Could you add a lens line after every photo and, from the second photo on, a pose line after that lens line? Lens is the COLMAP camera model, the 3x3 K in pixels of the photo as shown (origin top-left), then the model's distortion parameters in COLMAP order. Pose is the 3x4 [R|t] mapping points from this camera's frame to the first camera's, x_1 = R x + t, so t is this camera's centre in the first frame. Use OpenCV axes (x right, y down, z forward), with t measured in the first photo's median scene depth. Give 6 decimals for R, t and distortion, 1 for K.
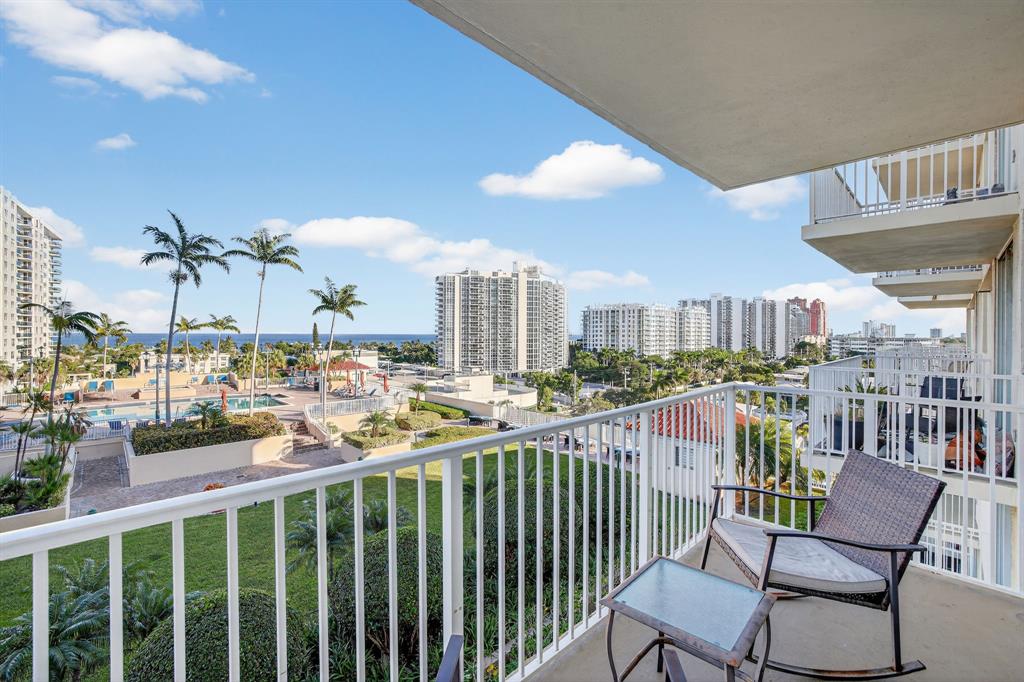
lens RADIAL K [[447.3, 0, 508.2], [0, 447.3, 340.5], [0, 0, 1]] dist [-0.032170, 0.012016]
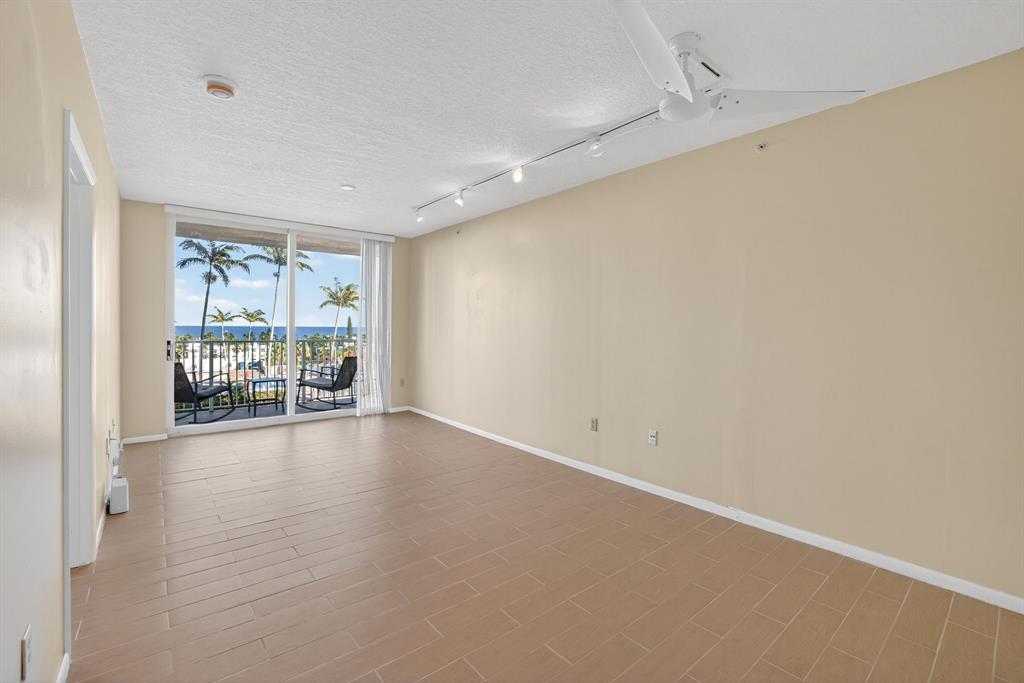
lens RADIAL K [[447.3, 0, 510.8], [0, 447.3, 332.6], [0, 0, 1]] dist [-0.032170, 0.012016]
pose [[0.997505, 0.004583, -0.070447, 0.117779], [-0.004840, 0.999982, -0.003475, 0.005964], [0.070430, 0.003807, 0.997509, -0.112389]]
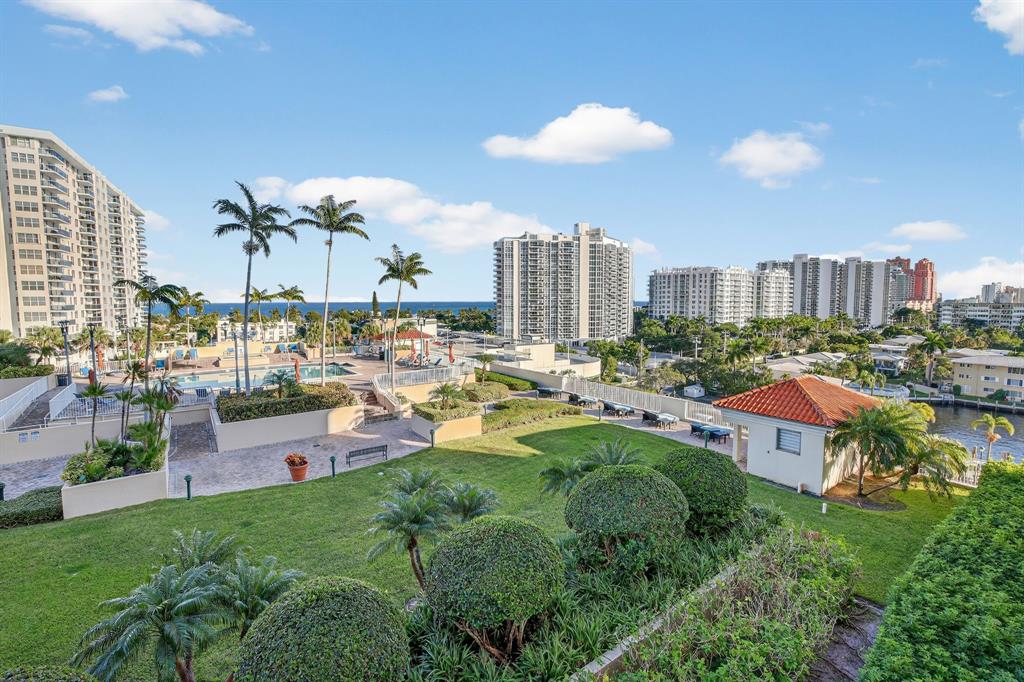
lens RADIAL K [[447.3, 0, 501.5], [0, 447.3, 345.7], [0, 0, 1]] dist [-0.032170, 0.012016]
pose [[0.992297, 0.004993, -0.123779, -0.037399], [0.005841, 0.996190, 0.087014, -0.004971], [0.123741, -0.087067, 0.988487, 0.037462]]
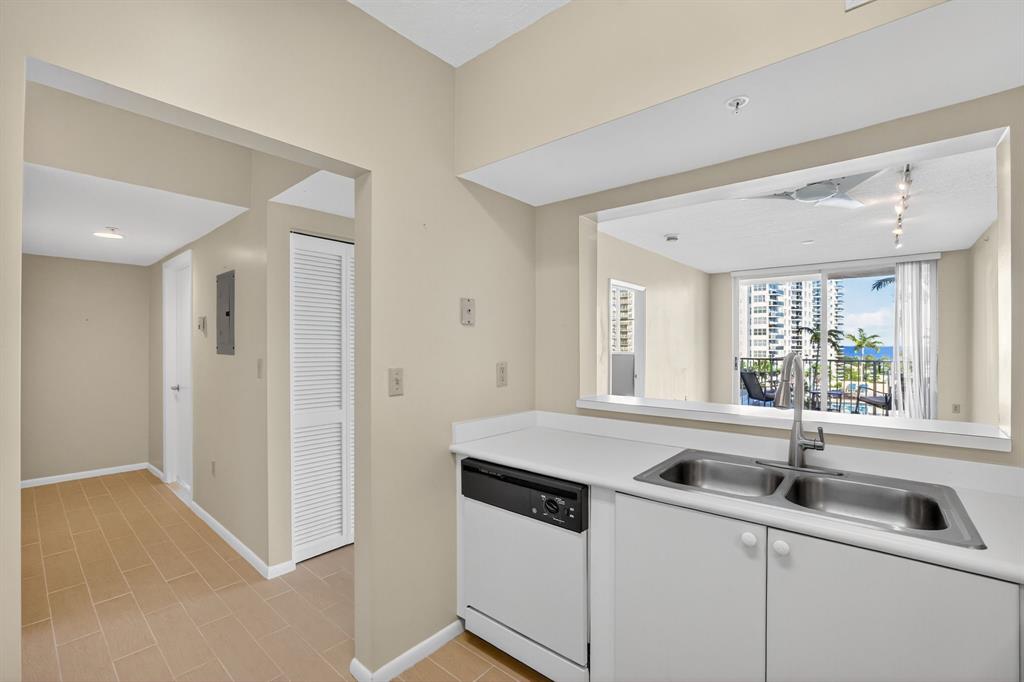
lens RADIAL K [[447.3, 0, 510.5], [0, 447.3, 339.6], [0, 0, 1]] dist [-0.032170, 0.012016]
pose [[0.116571, -0.016140, -0.993051, 0.190773], [-0.014940, 0.999726, -0.018003, 0.005525], [0.993070, 0.016934, 0.116298, -0.117397]]
